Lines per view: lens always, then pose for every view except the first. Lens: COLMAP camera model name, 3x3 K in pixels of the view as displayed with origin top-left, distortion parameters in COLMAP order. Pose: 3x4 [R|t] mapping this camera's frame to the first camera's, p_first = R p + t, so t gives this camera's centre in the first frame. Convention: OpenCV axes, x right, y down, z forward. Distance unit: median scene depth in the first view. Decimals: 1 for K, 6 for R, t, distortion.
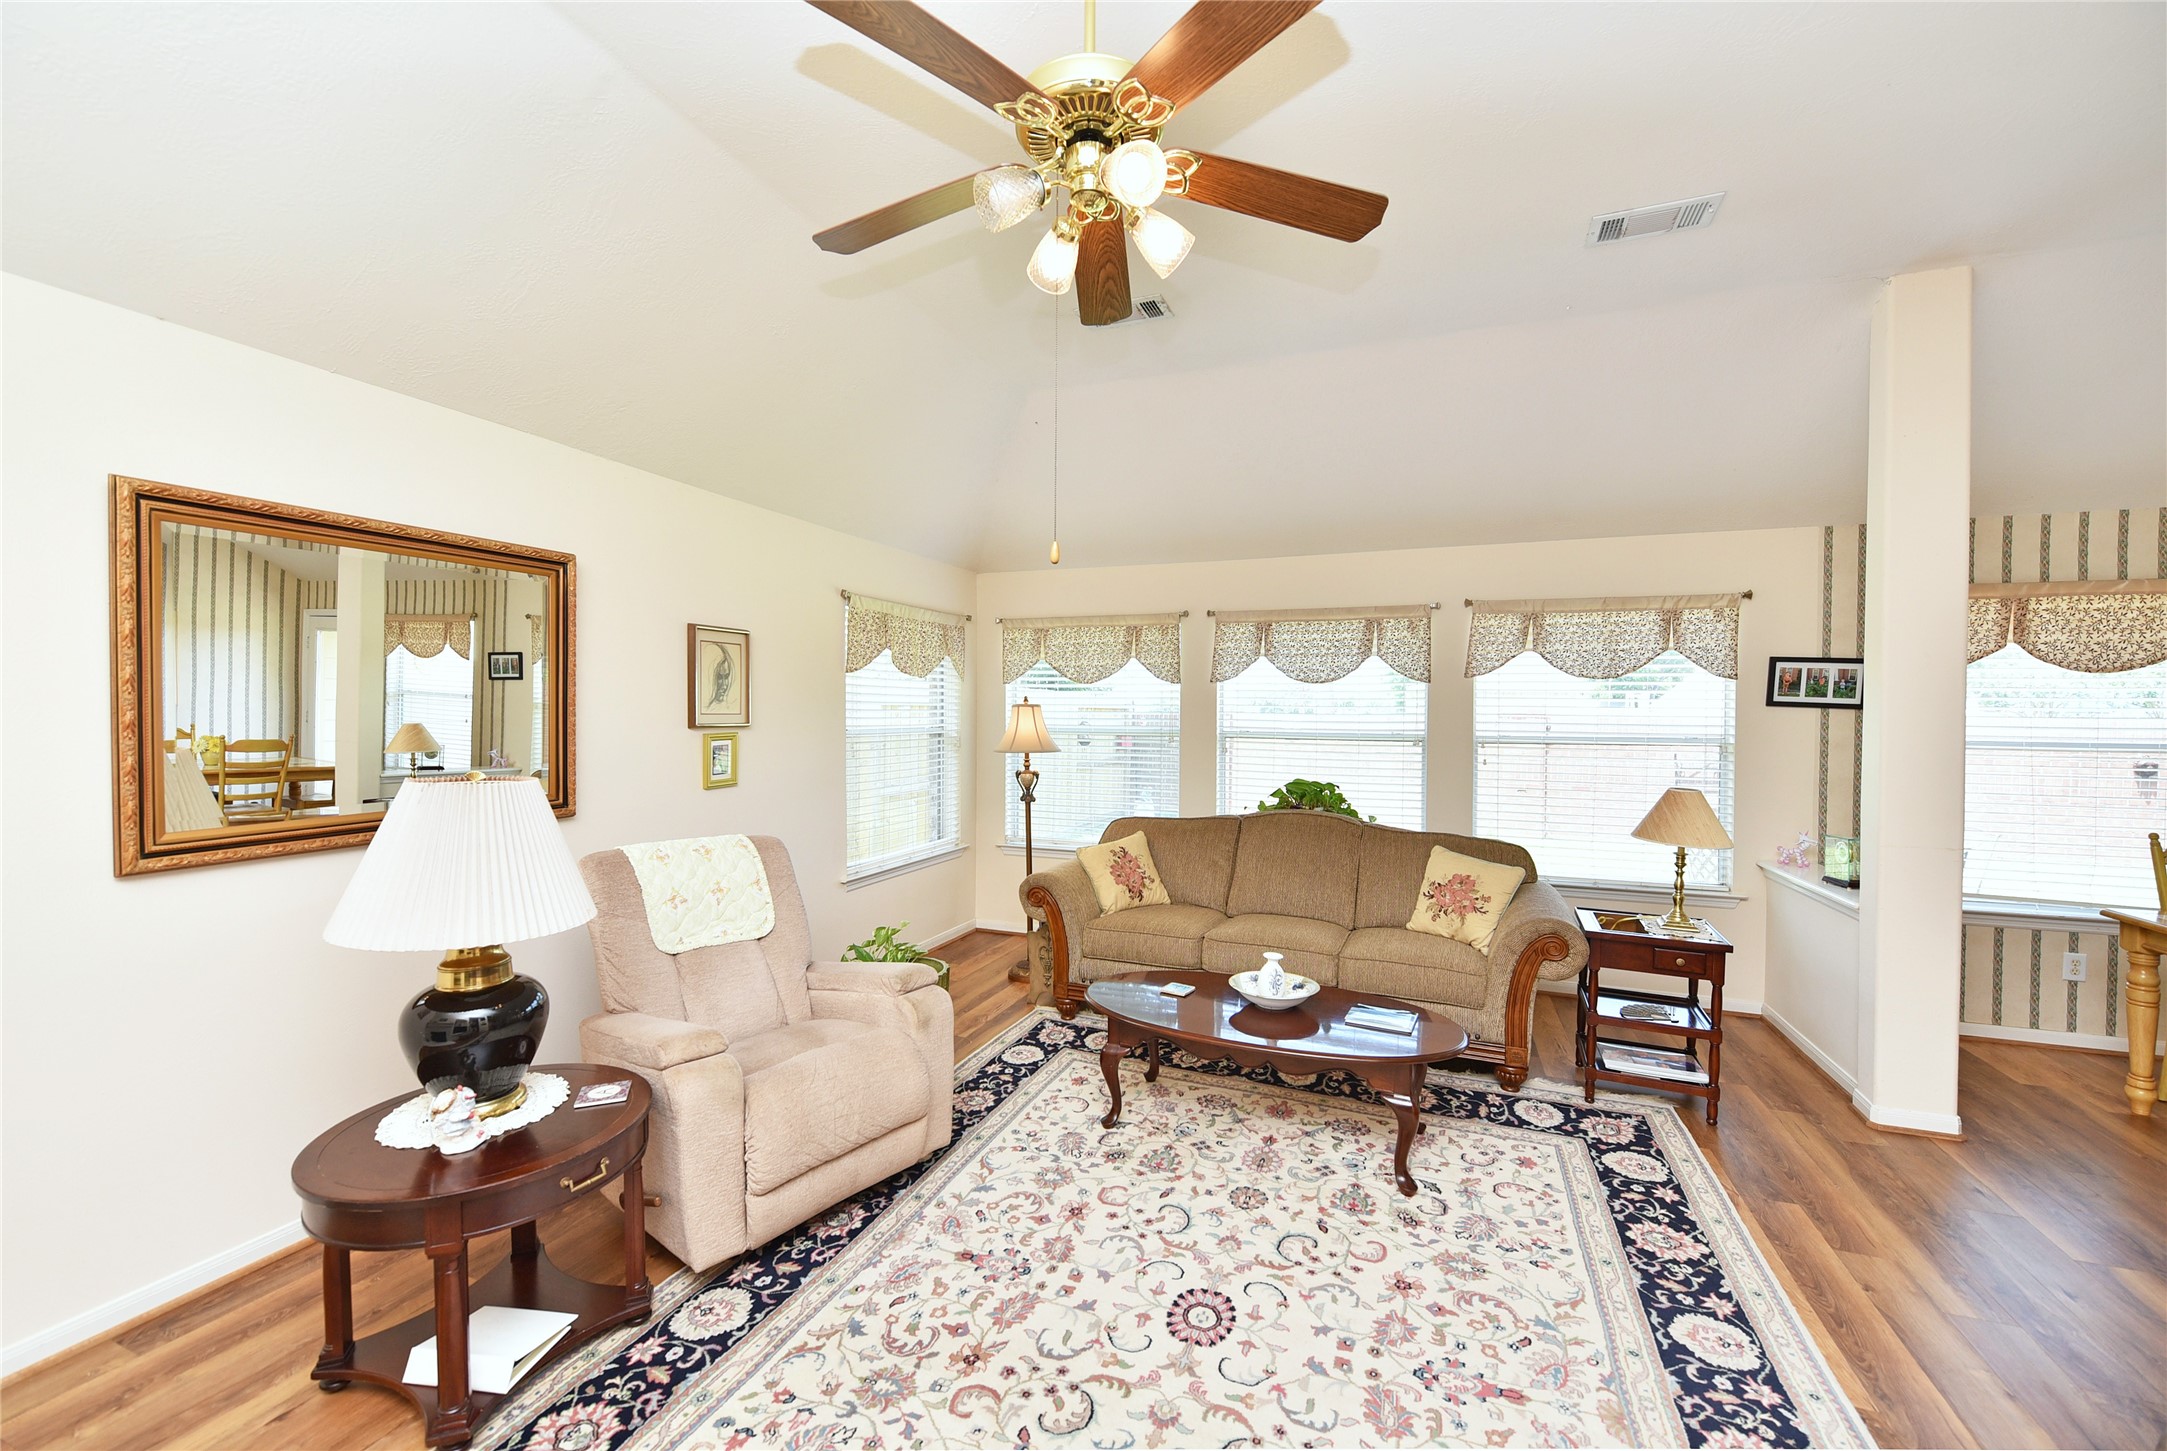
lens RADIAL K [[873.7, 0, 1083.5], [0, 873.7, 725.5], [0, 0, 1]] dist [-0.010235, -0.000224]
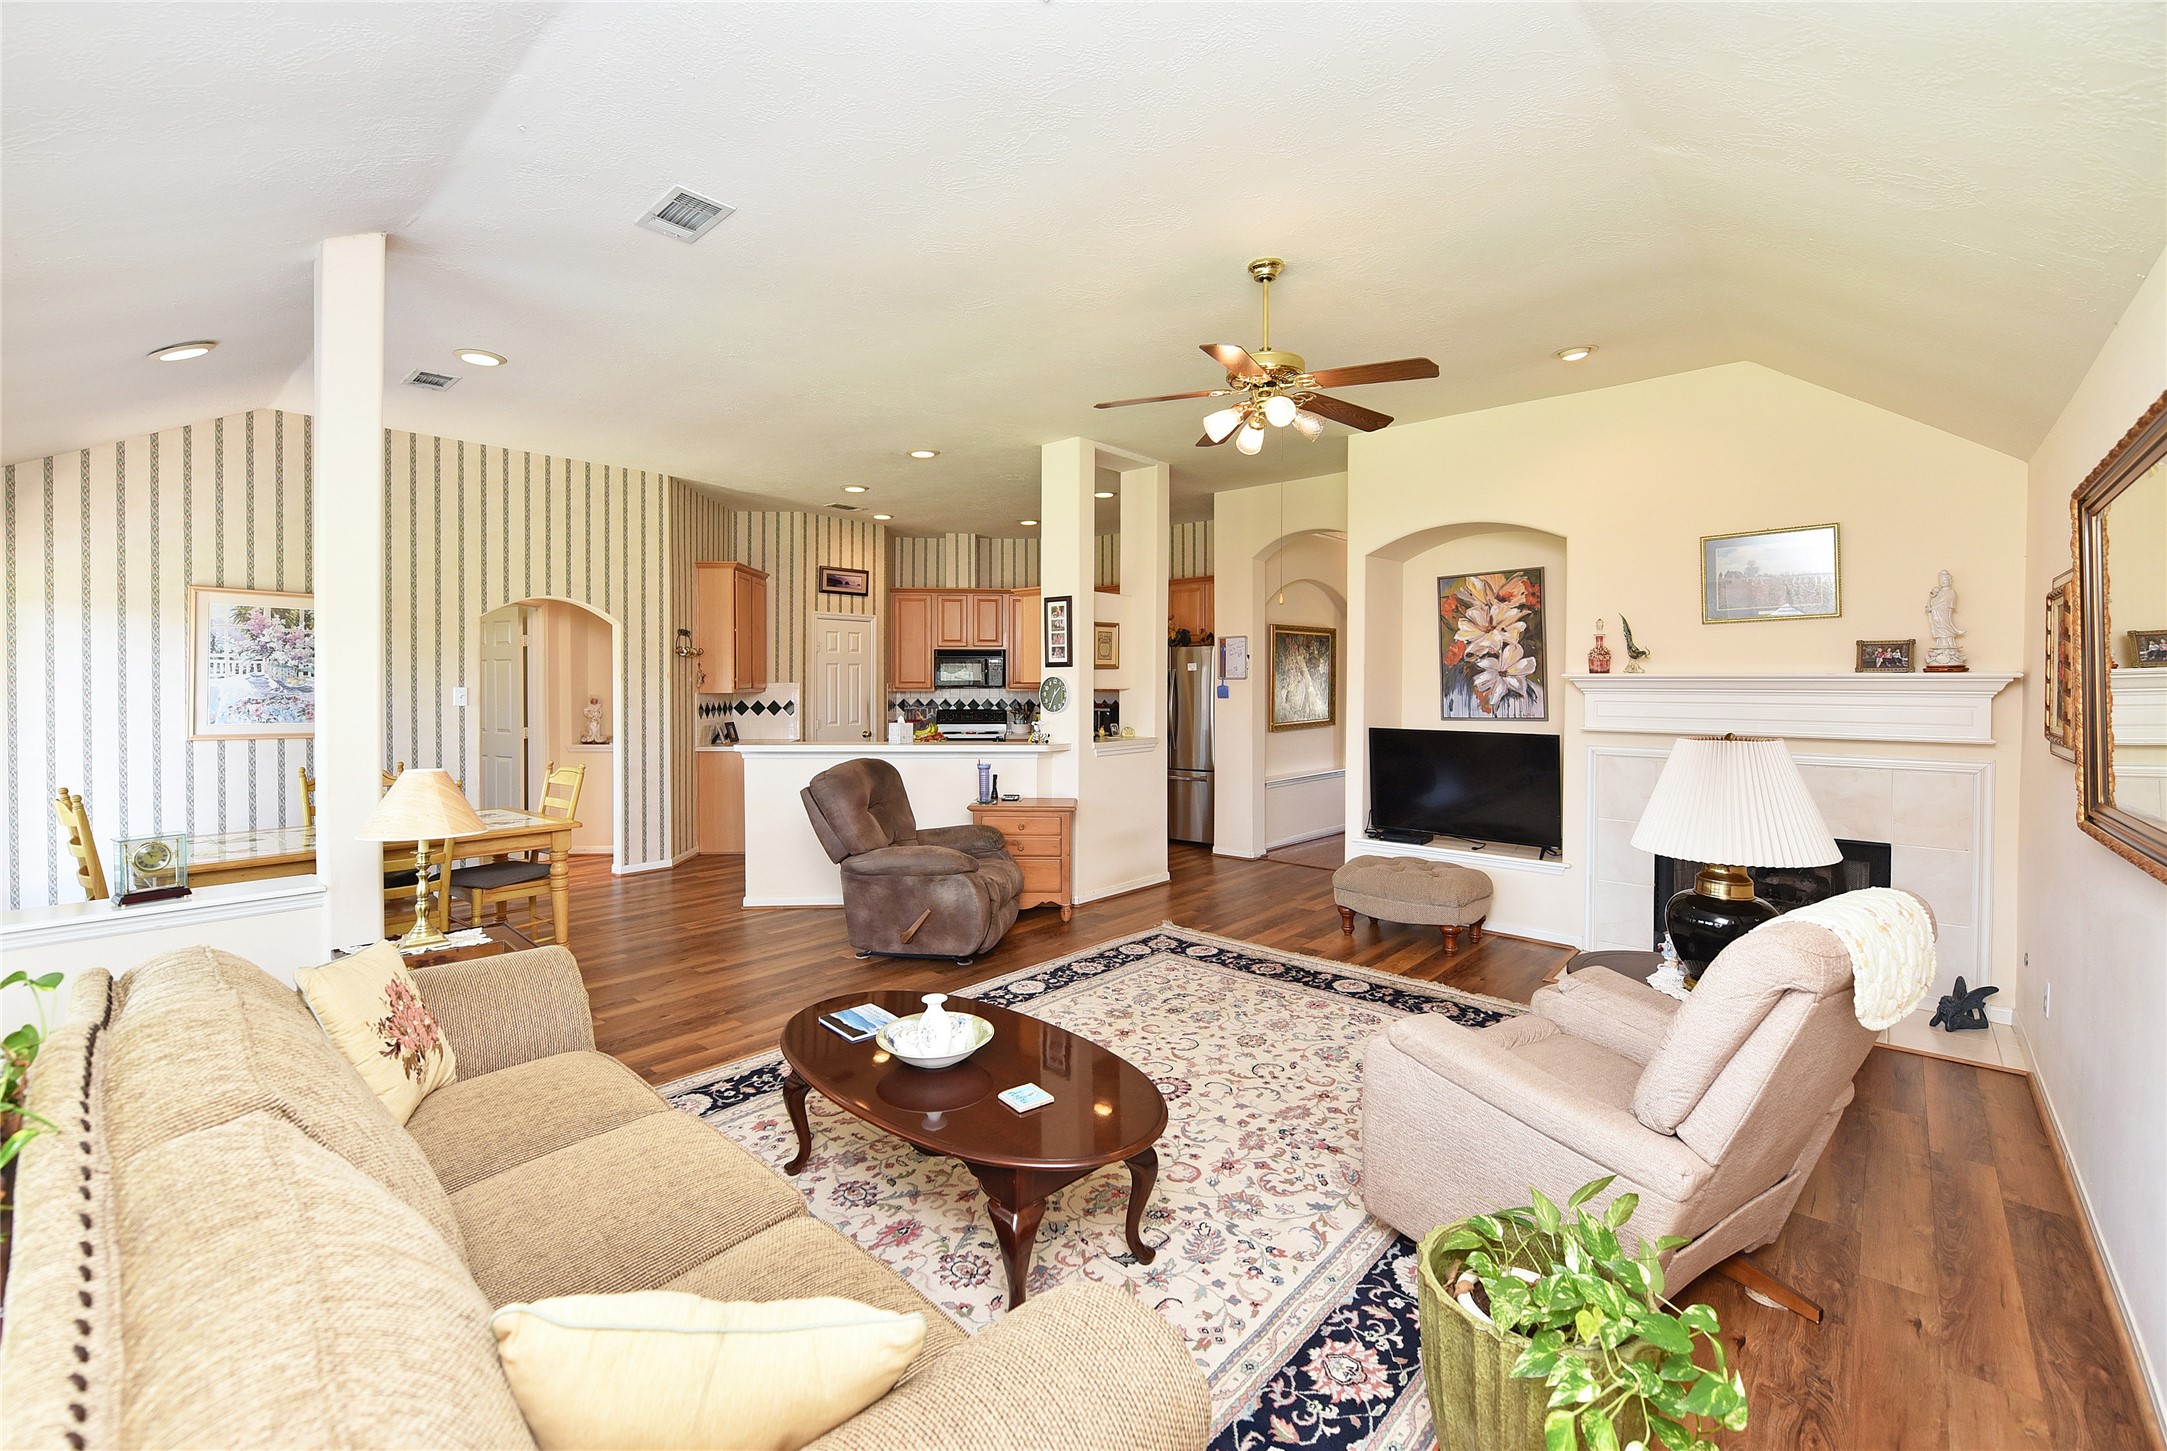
lens RADIAL K [[908.1, 0, 1076.9], [0, 908.1, 697.7], [0, 0, 1]] dist [-0.009418, -0.000188]
pose [[-0.938843, -0.015092, 0.344015, -0.152404], [-0.004728, 0.999510, 0.030945, -0.020009], [-0.344313, 0.027426, -0.938454, 1.552413]]
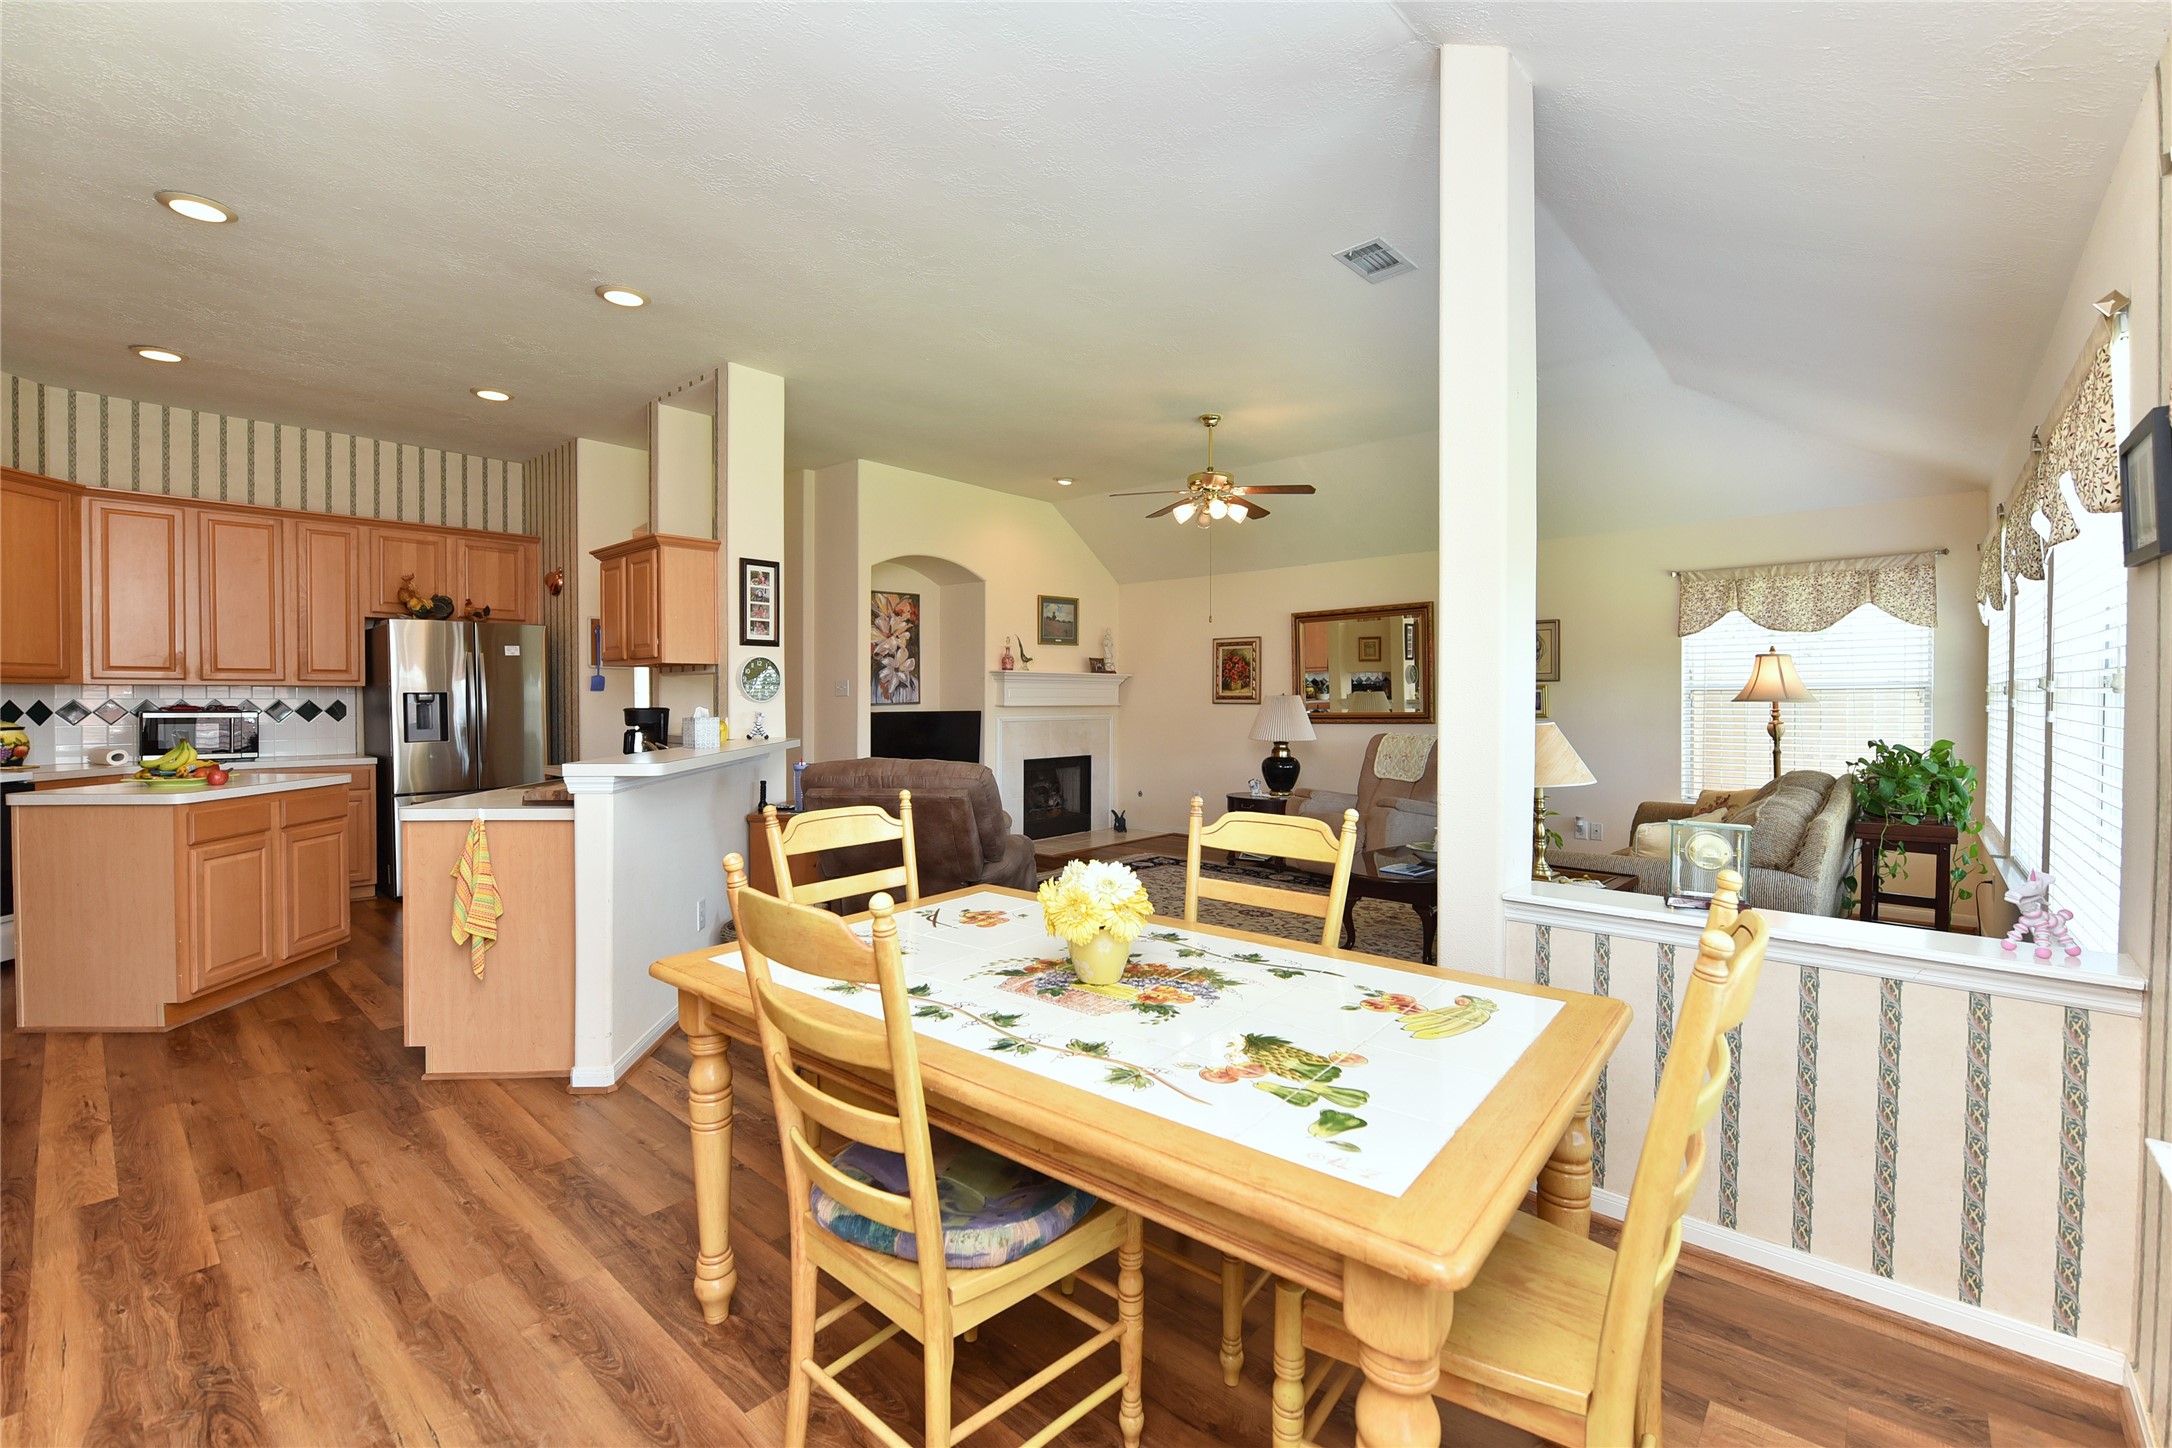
lens RADIAL K [[915.0, 0, 1060.4], [0, 915.0, 711.6], [0, 0, 1]] dist [-0.014188, -0.000622]
pose [[-0.352714, 0.006188, -0.935711, 1.711345], [-0.012756, 0.999853, 0.011421, 0.058582], [0.935644, 0.015964, -0.352583, 0.862932]]
